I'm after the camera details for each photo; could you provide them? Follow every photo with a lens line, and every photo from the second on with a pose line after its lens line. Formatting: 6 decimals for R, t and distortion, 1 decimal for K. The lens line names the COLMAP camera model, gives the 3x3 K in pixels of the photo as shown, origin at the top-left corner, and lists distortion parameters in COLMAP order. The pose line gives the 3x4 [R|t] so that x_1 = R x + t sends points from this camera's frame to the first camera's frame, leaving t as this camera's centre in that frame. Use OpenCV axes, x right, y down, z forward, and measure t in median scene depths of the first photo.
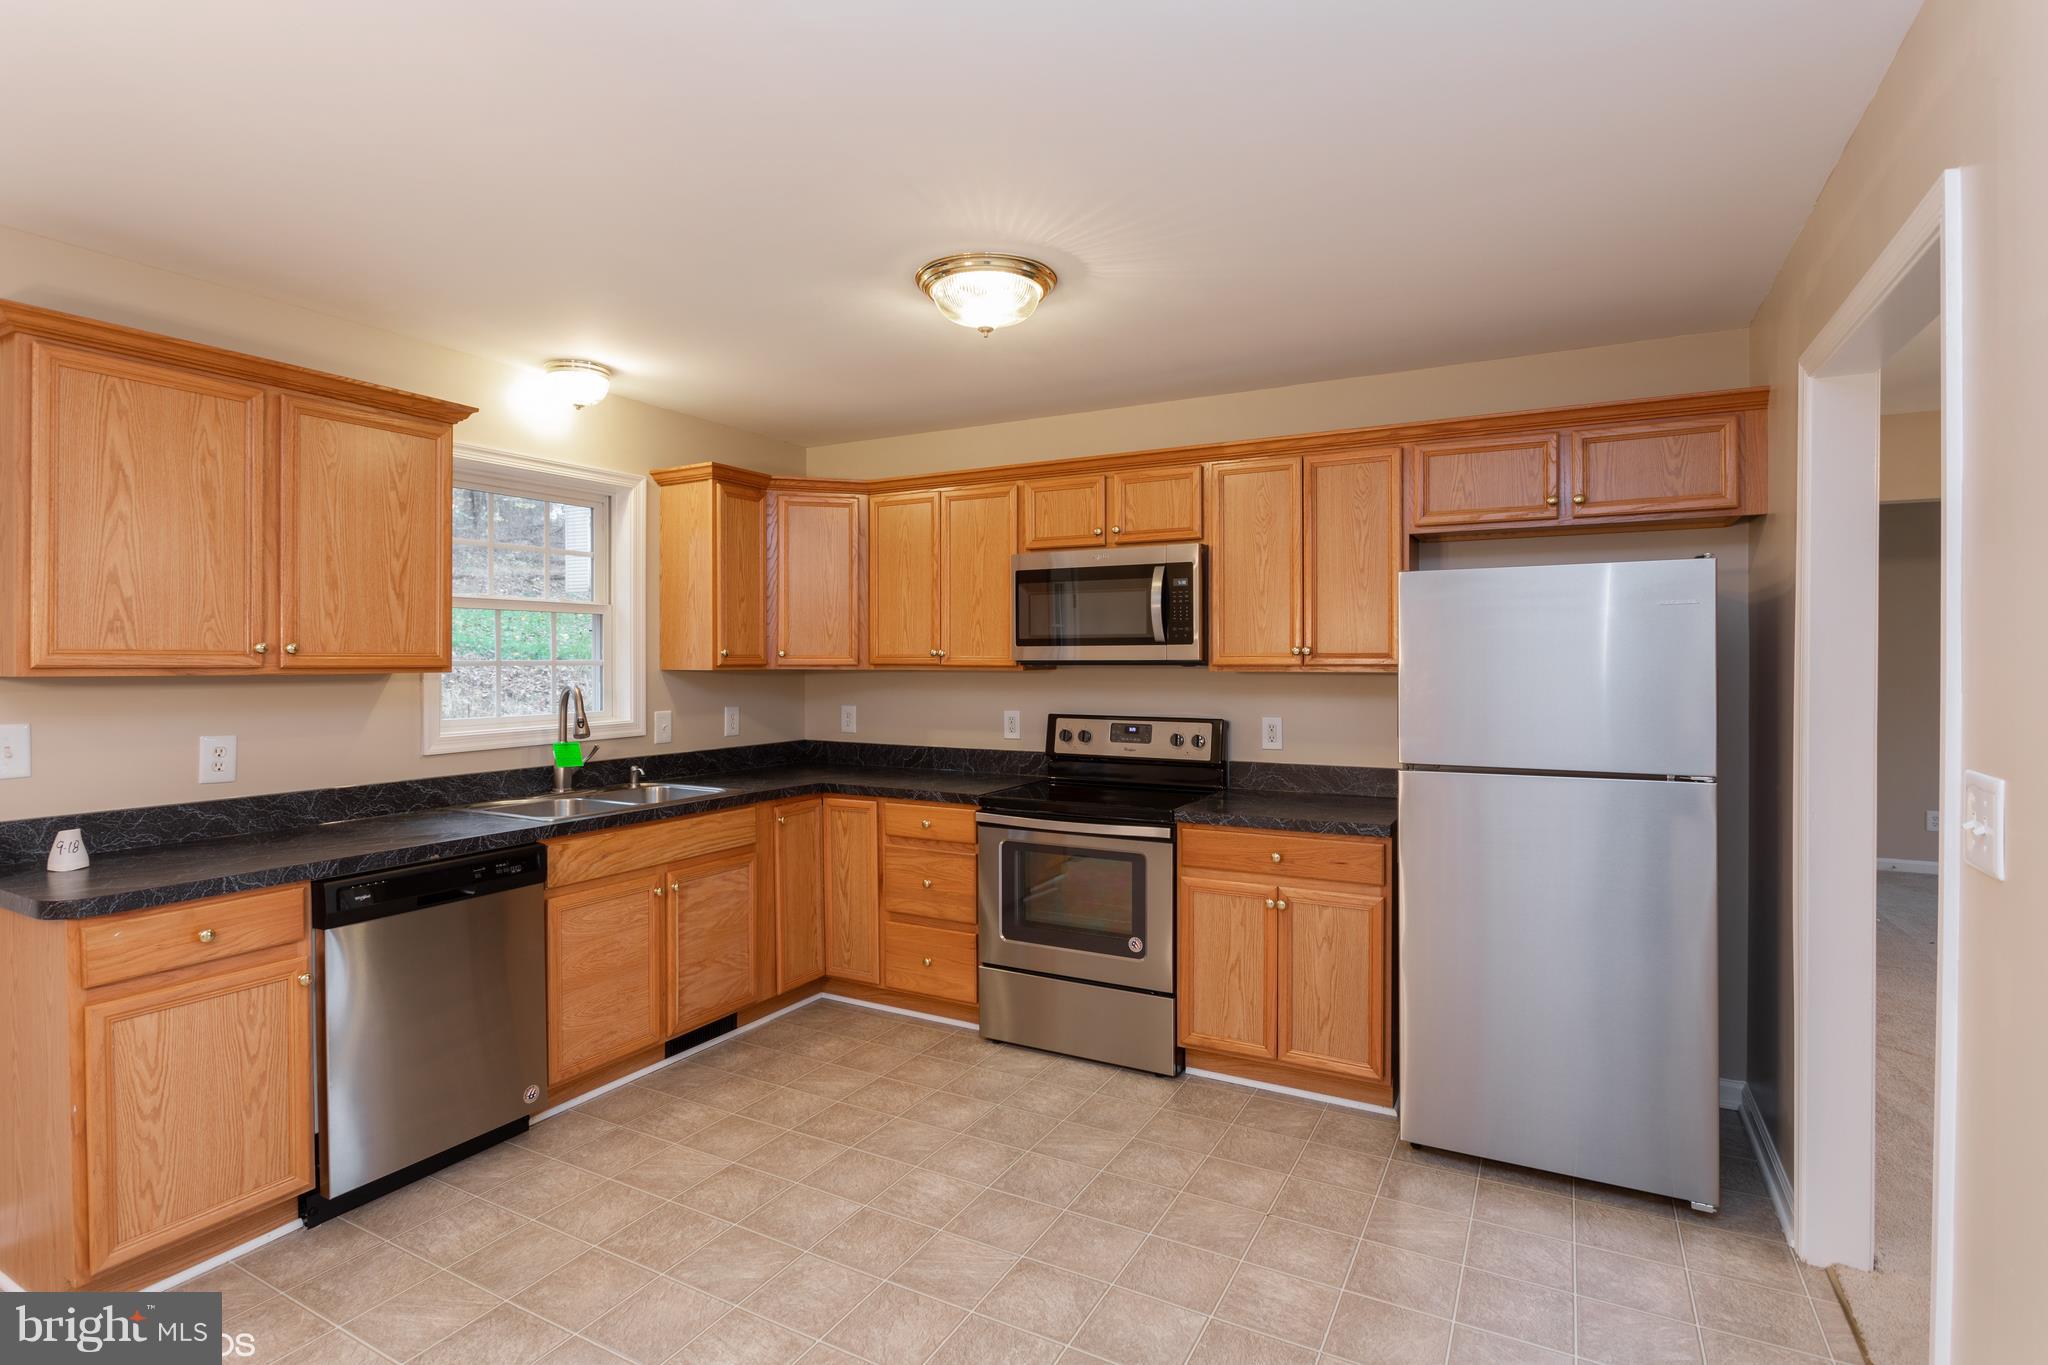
lens RADIAL K [[994.9, 0, 1058.8], [0, 994.9, 657.6], [0, 0, 1]] dist [-0.015126, -0.000845]
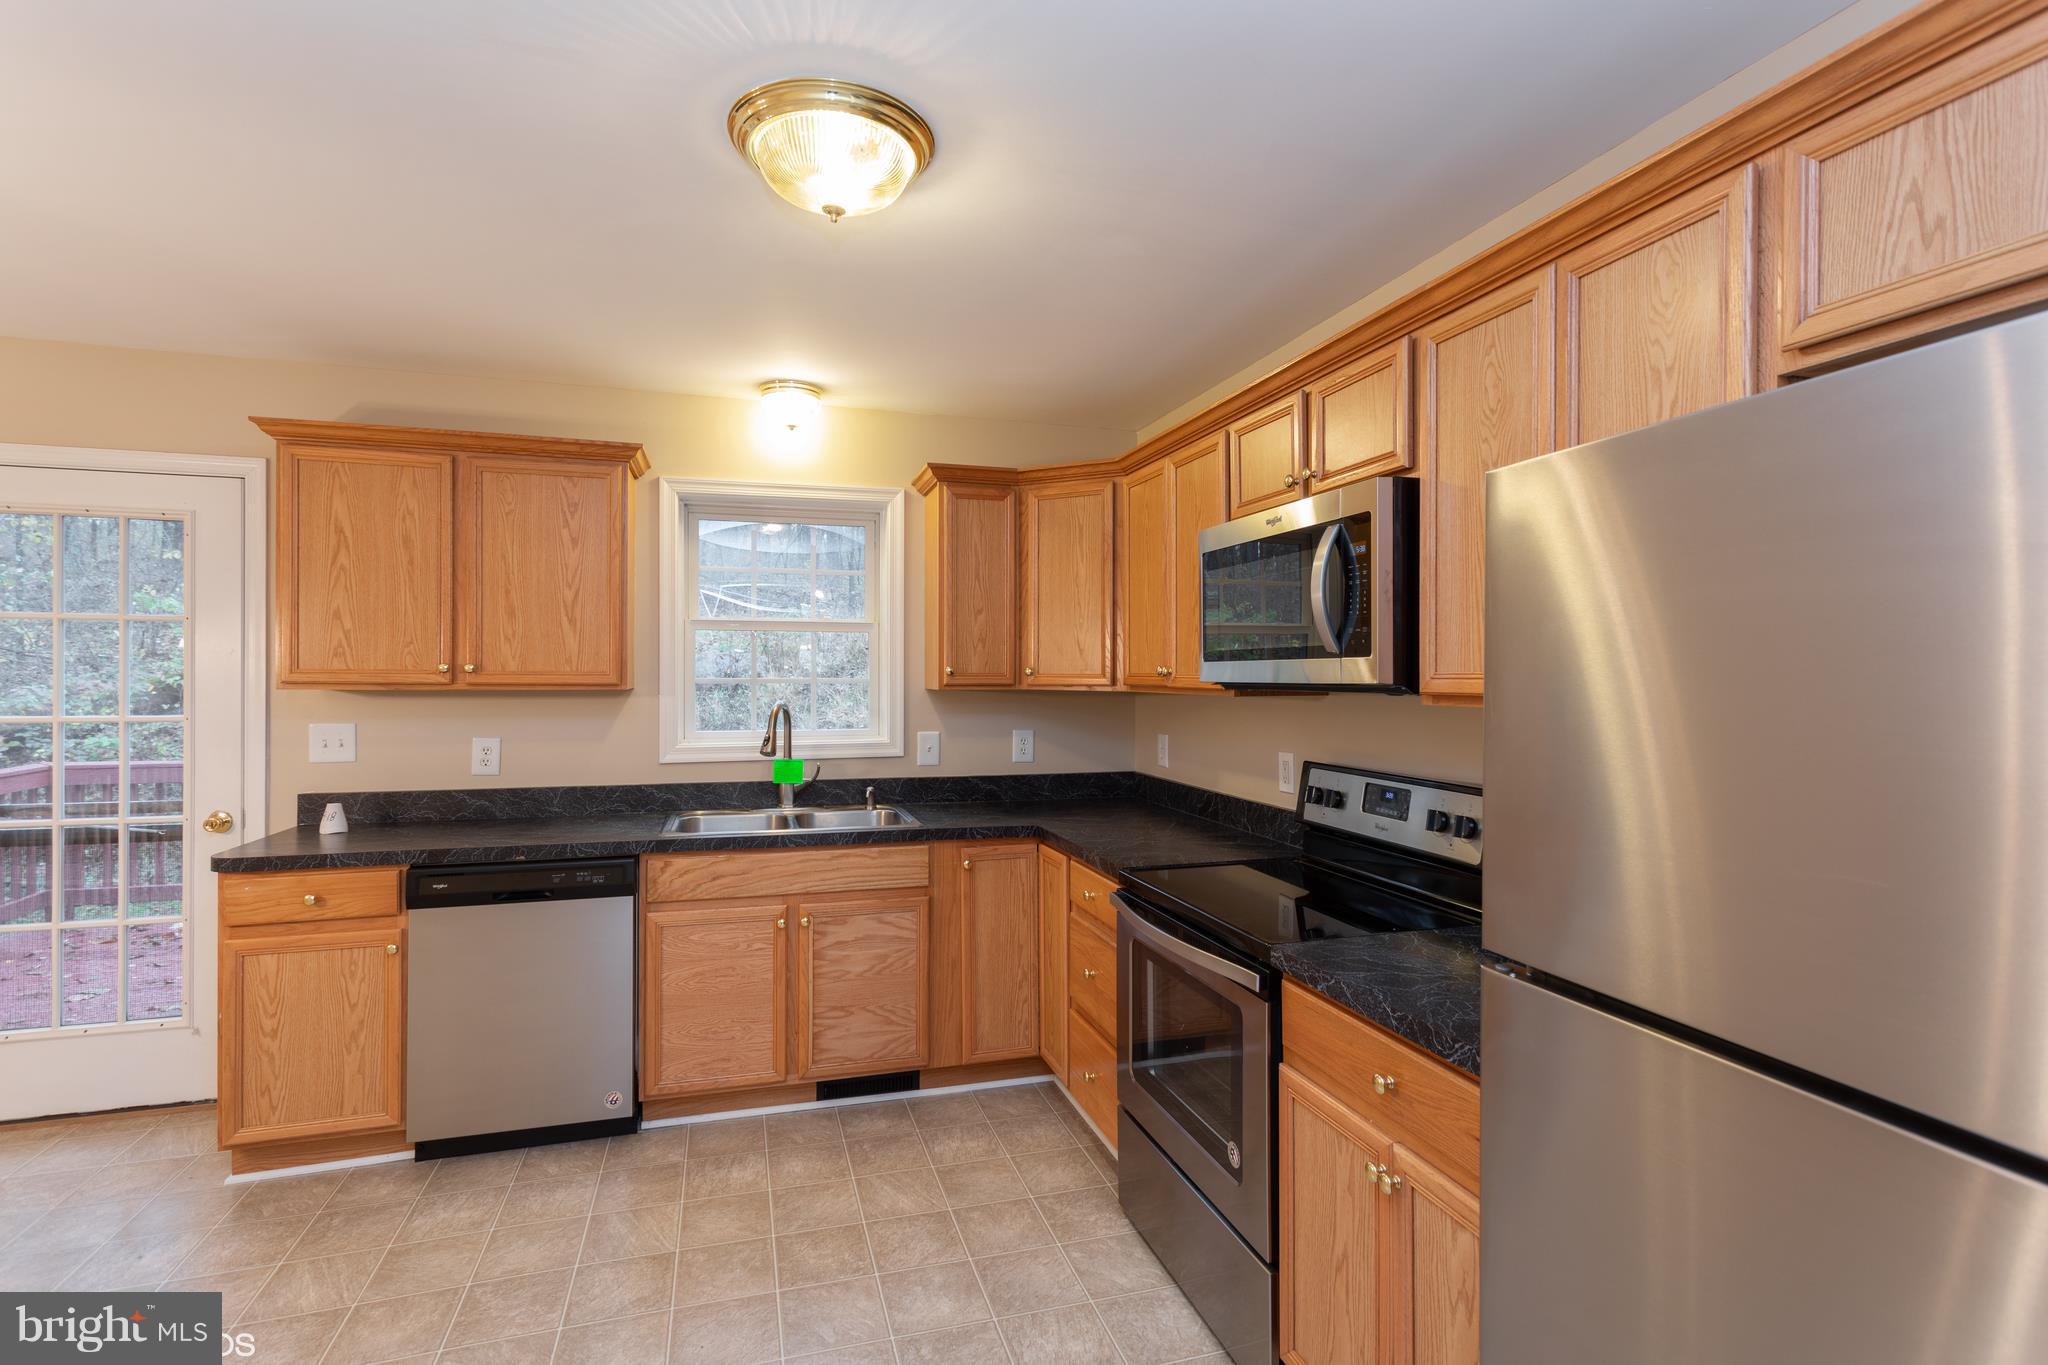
lens RADIAL K [[974.6, 0, 1036.4], [0, 974.6, 670.6], [0, 0, 1]] dist [0.000590, -0.002000]
pose [[0.701626, -0.000327, -0.712545, 0.423137], [-0.001959, 0.999995, -0.002387, -0.003747], [0.712543, 0.003070, 0.701622, 0.508247]]
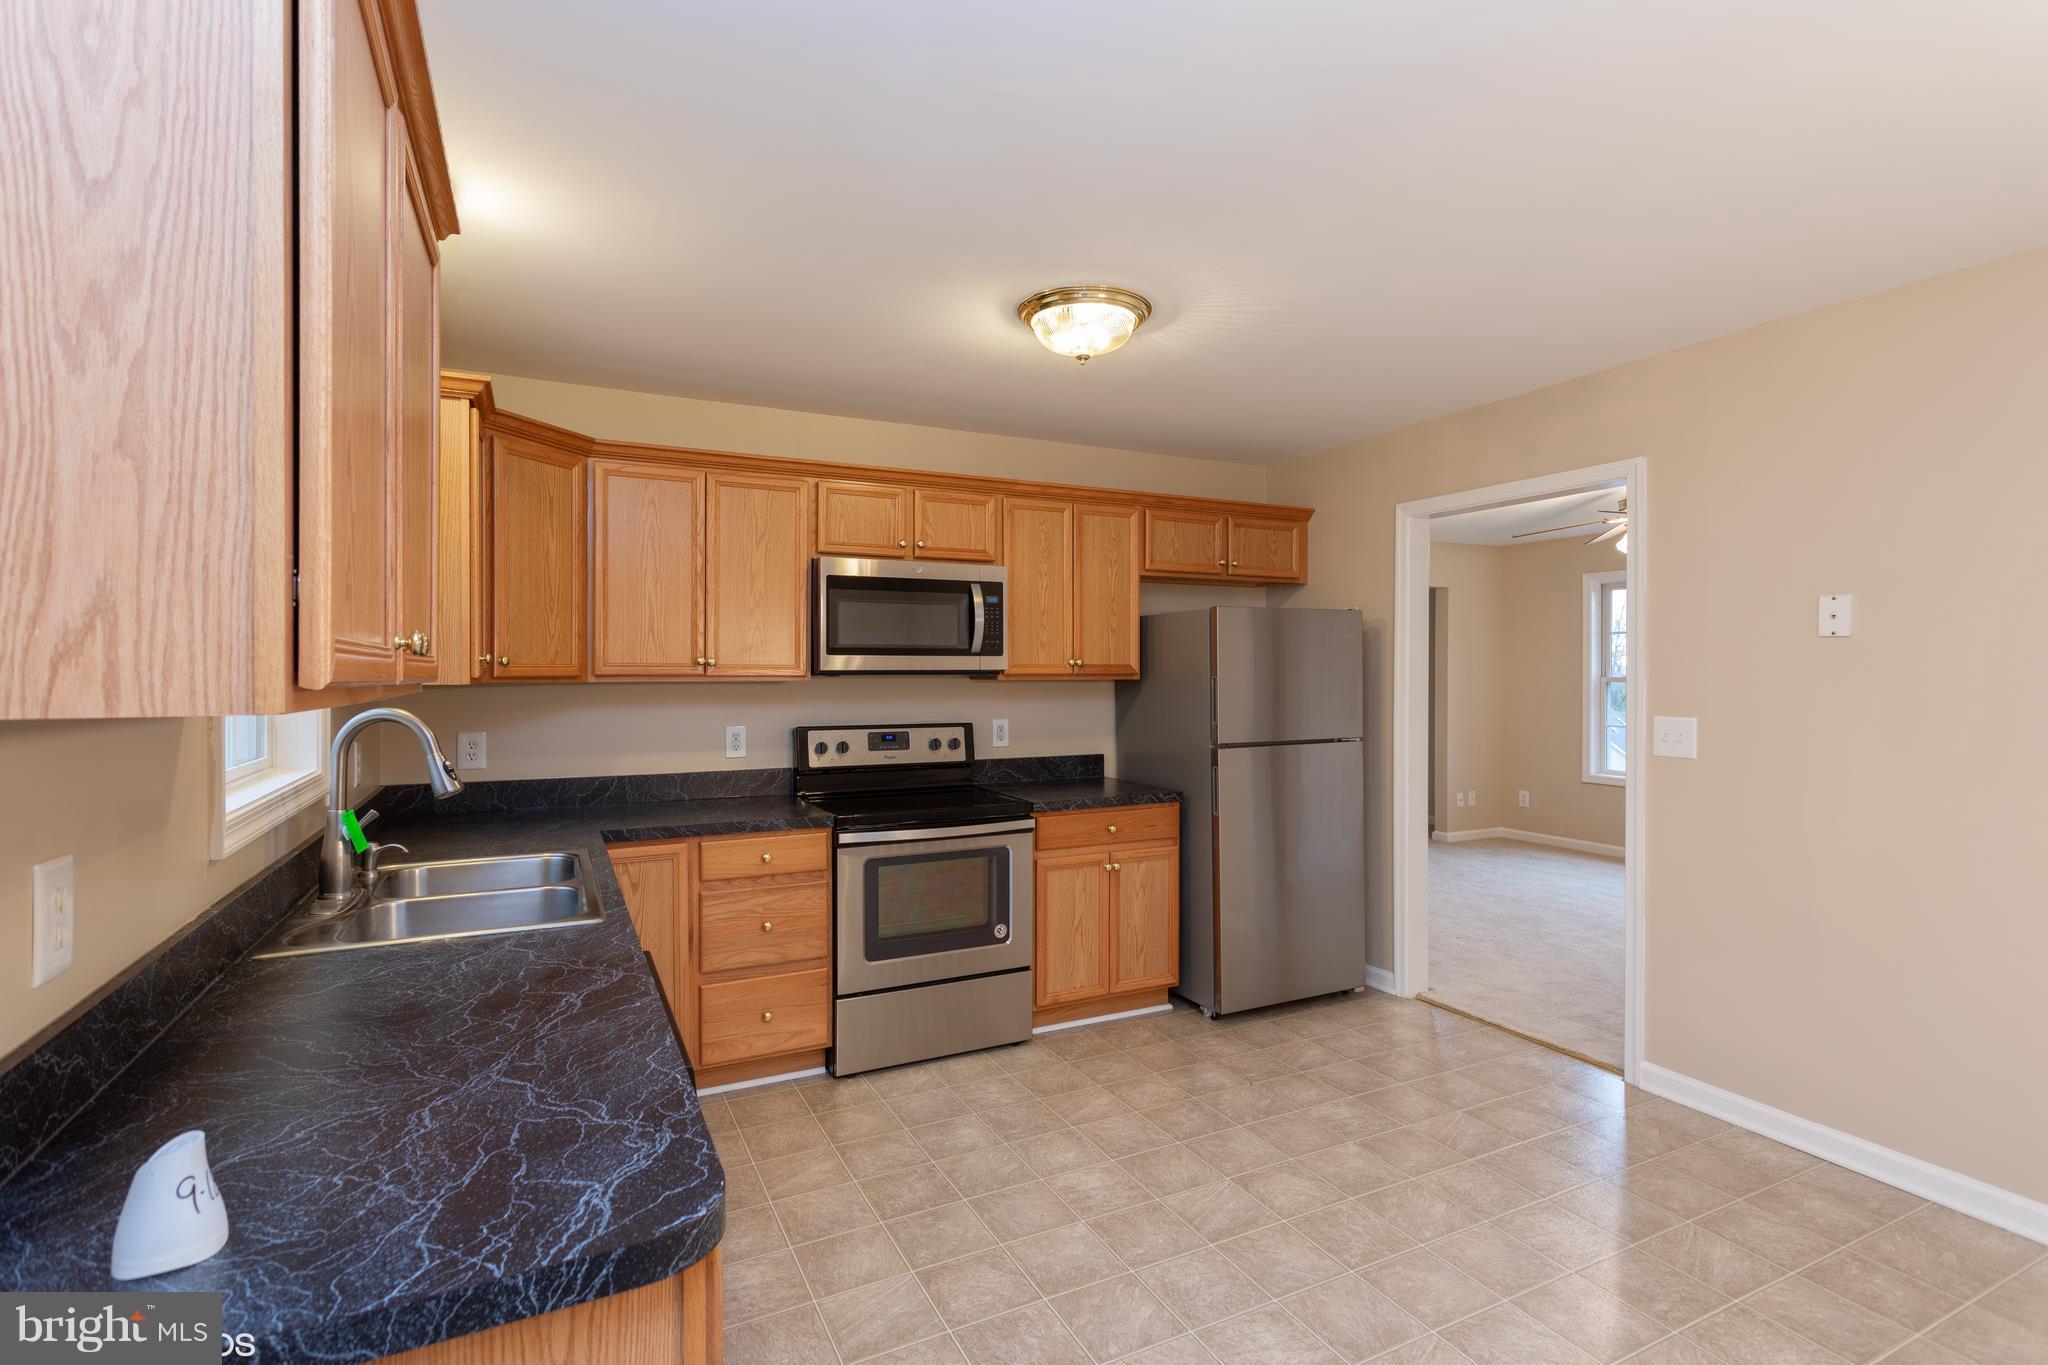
lens RADIAL K [[937.0, 0, 1030.6], [0, 937.0, 673.6], [0, 0, 1]] dist [-0.003699, -0.001021]
pose [[0.590391, -0.002273, 0.807114, -0.746097], [-0.002392, 0.999987, 0.004566, 0.001871], [-0.807114, -0.004626, 0.590378, 0.375448]]
